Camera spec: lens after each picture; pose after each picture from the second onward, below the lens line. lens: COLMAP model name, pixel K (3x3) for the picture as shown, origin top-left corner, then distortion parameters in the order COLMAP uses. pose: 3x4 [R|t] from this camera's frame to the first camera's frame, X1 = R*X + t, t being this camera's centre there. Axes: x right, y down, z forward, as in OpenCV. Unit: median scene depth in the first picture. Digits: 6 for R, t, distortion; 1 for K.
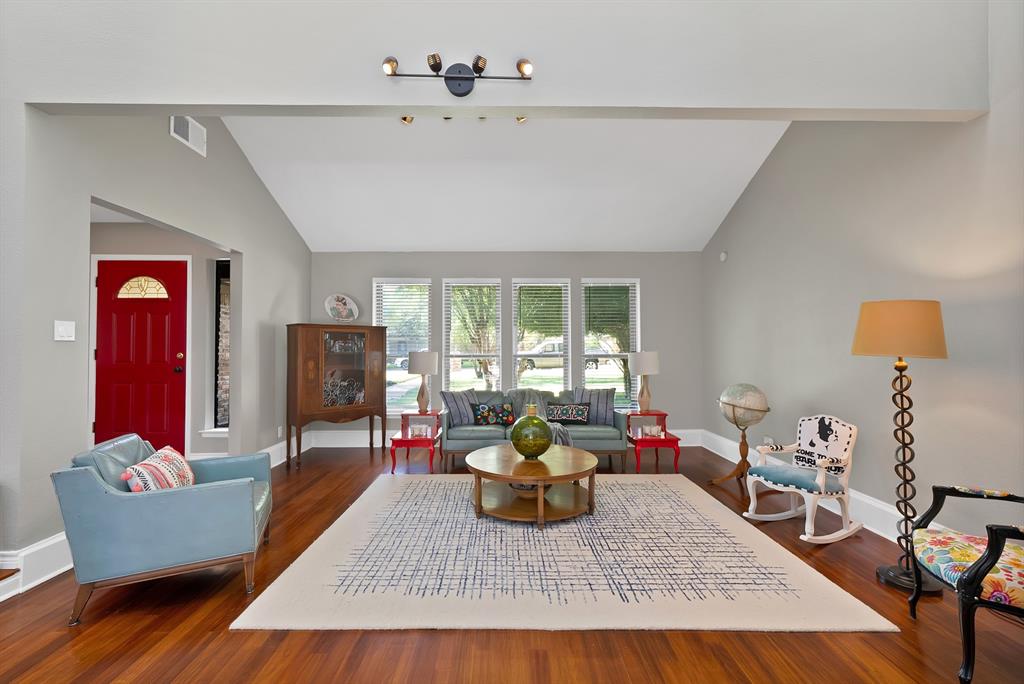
lens RADIAL K [[444.2, 0, 507.5], [0, 444.2, 338.8], [0, 0, 1]] dist [0.000702, 0.000342]
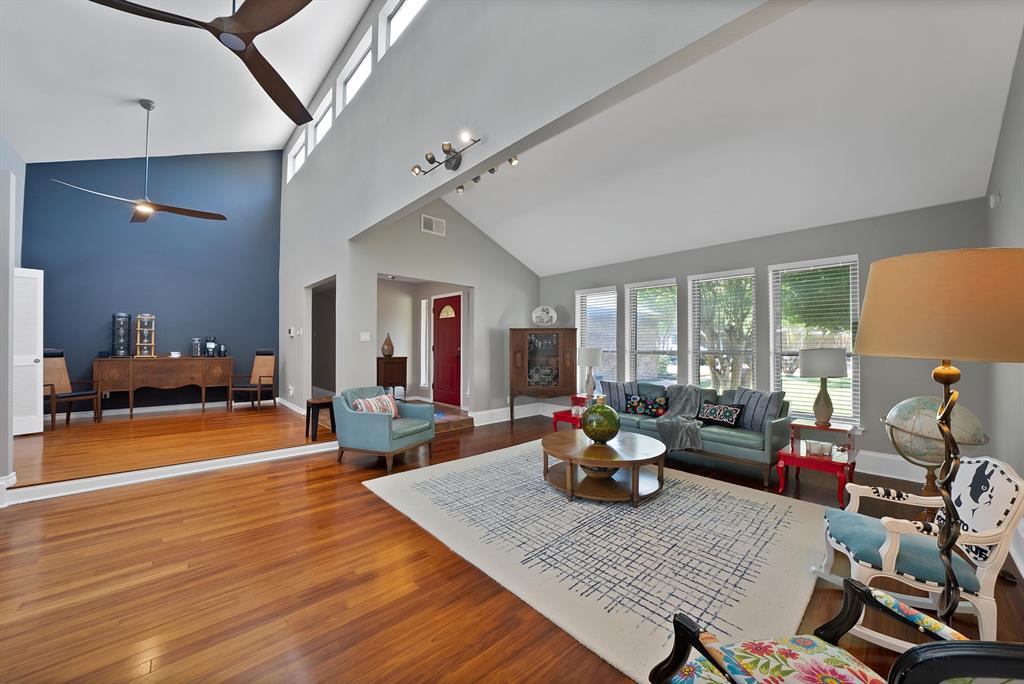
lens RADIAL K [[370.7, 0, 509.4], [0, 370.7, 340.8], [0, 0, 1]] dist [-0.022986, 0.000218]
pose [[0.671055, -0.009712, -0.741344, 0.635291], [0.016001, 0.999871, 0.001385, 0.007482], [0.741235, -0.012792, 0.671124, 0.225203]]
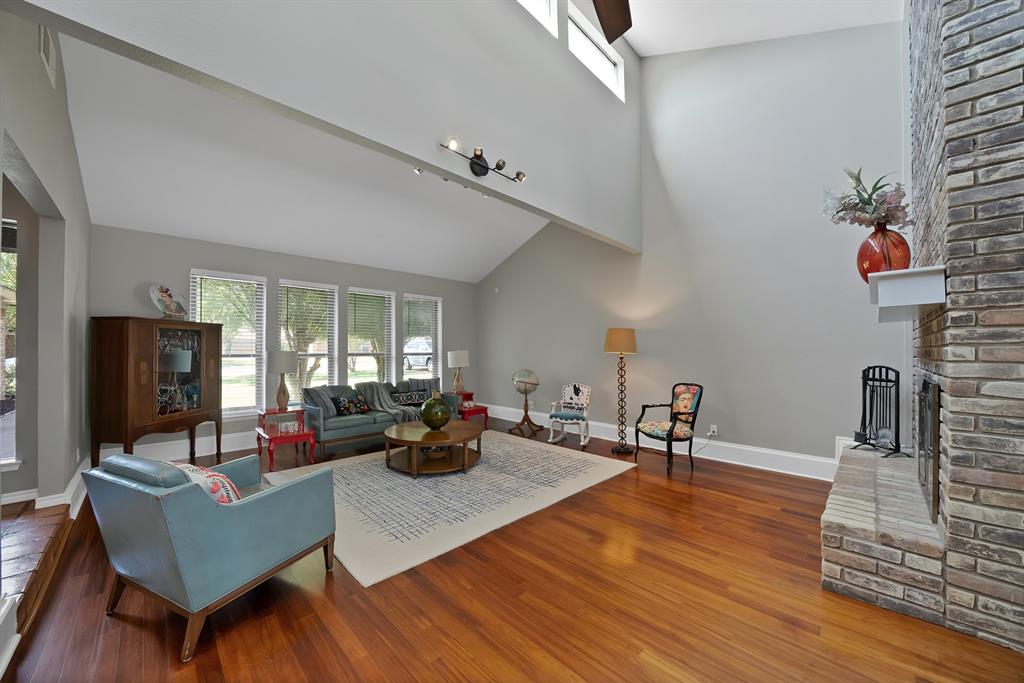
lens RADIAL K [[370.7, 0, 524.4], [0, 370.7, 343.6], [0, 0, 1]] dist [-0.024237, 0.000009]
pose [[0.700458, 0.012304, 0.713587, -0.608549], [-0.020041, 0.999796, 0.002433, -0.001624], [-0.713412, -0.016005, 0.700562, 0.021409]]
